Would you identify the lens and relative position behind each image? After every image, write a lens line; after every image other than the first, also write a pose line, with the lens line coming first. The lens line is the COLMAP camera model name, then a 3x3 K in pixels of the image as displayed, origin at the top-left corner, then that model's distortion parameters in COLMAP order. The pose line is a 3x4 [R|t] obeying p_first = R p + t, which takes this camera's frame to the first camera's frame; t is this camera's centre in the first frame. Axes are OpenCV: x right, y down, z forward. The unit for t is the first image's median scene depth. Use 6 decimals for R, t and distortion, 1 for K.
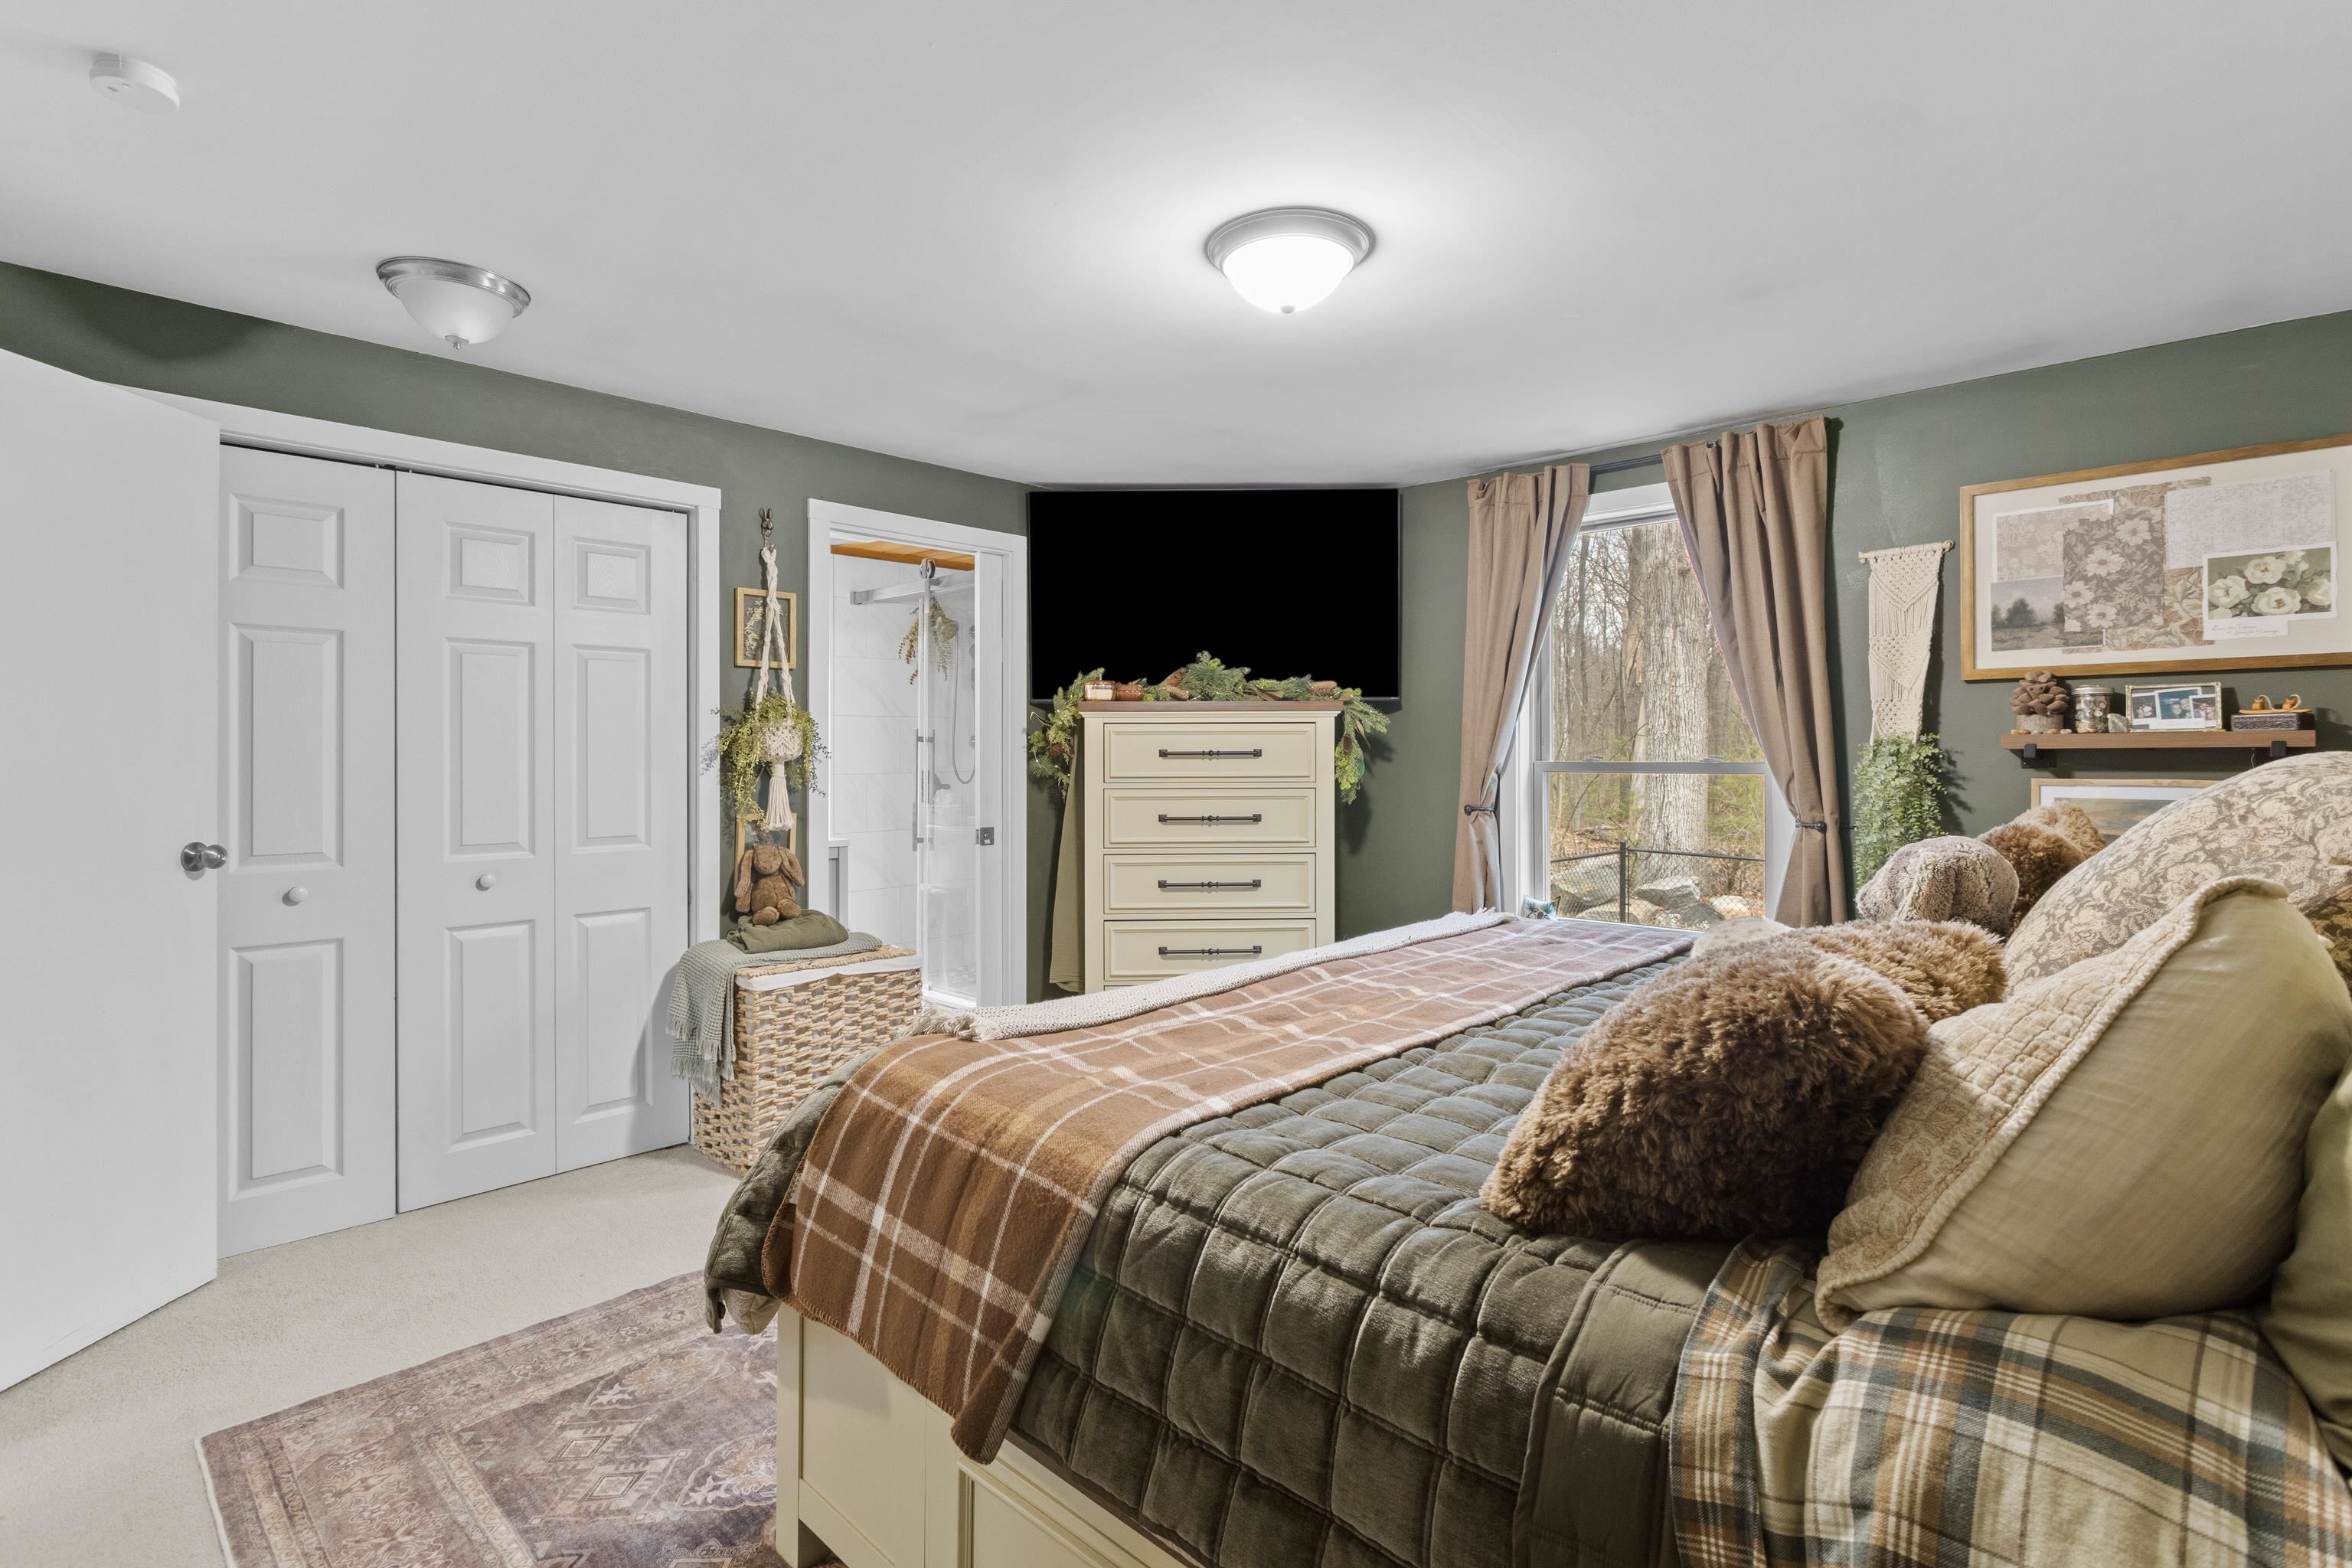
lens RADIAL K [[1107.9, 0, 1178.7], [0, 1107.9, 761.7], [0, 0, 1]] dist [0.002633, 0.000391]
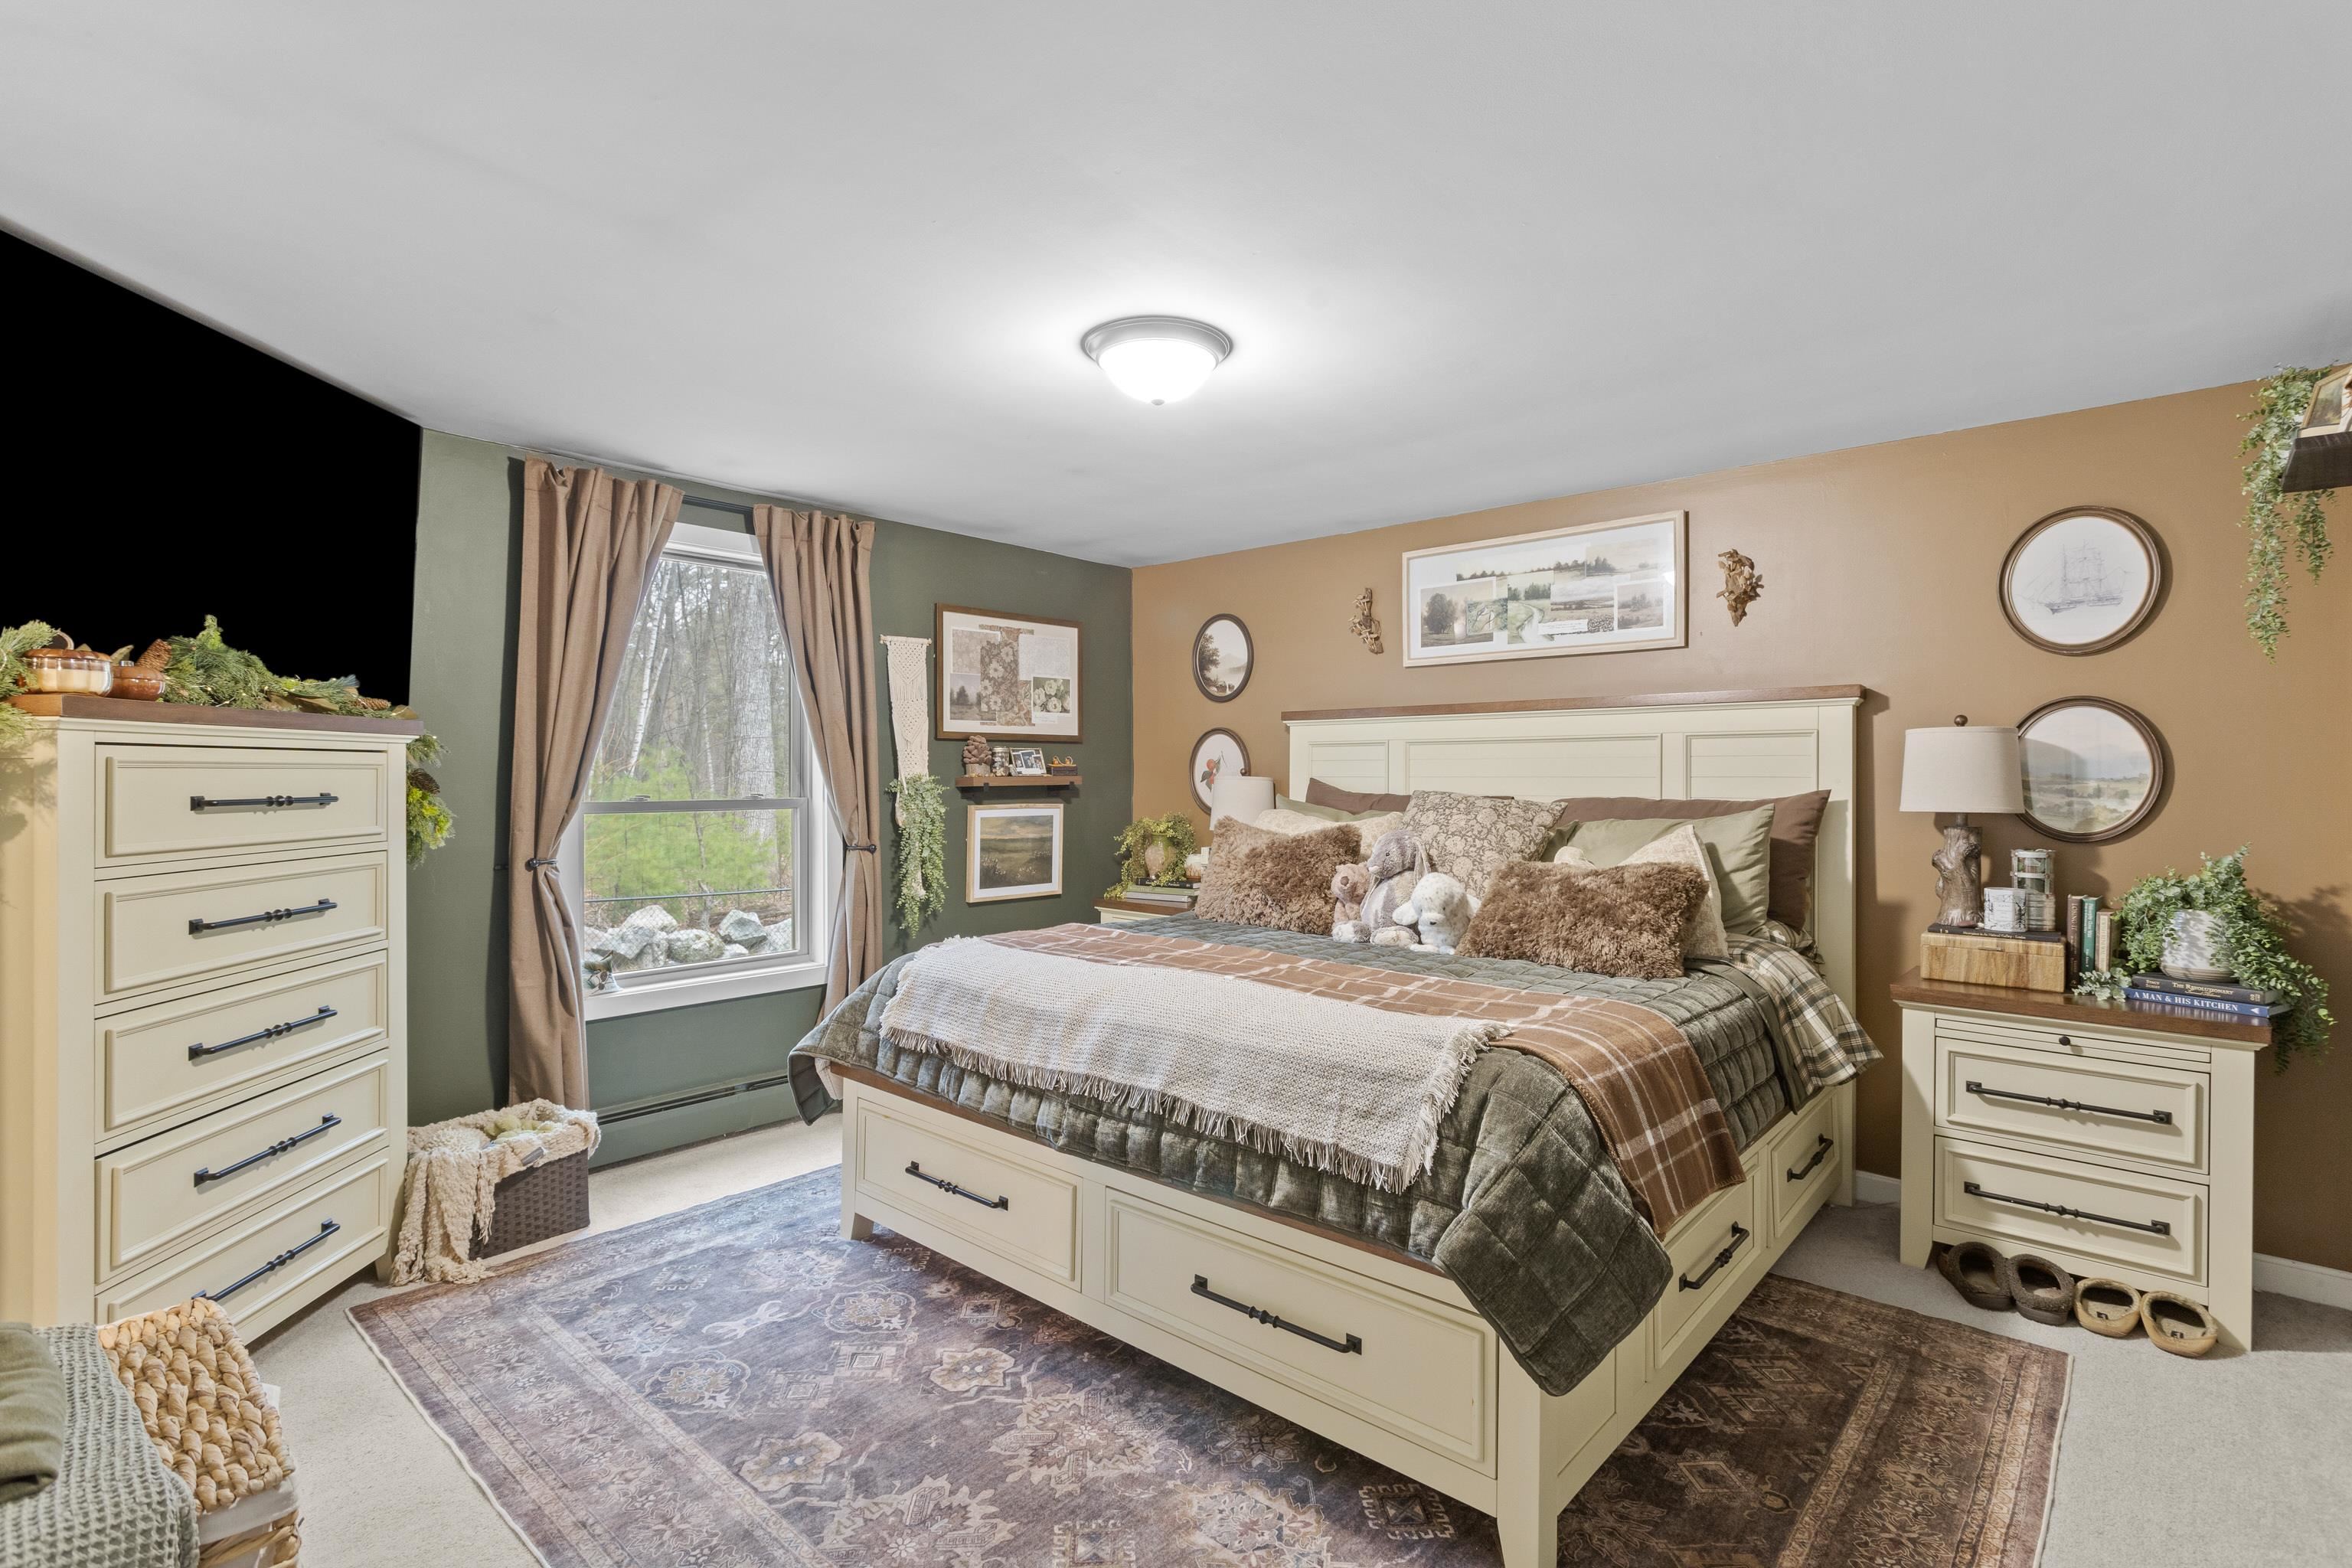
lens RADIAL K [[1107.9, 0, 1179.0], [0, 1107.9, 780.9], [0, 0, 1]] dist [0.002633, 0.000391]
pose [[-0.029011, -0.004032, 0.999571, -0.764905], [0.009393, 0.999947, 0.004306, -0.022018], [-0.999535, 0.009514, -0.028971, 0.758753]]
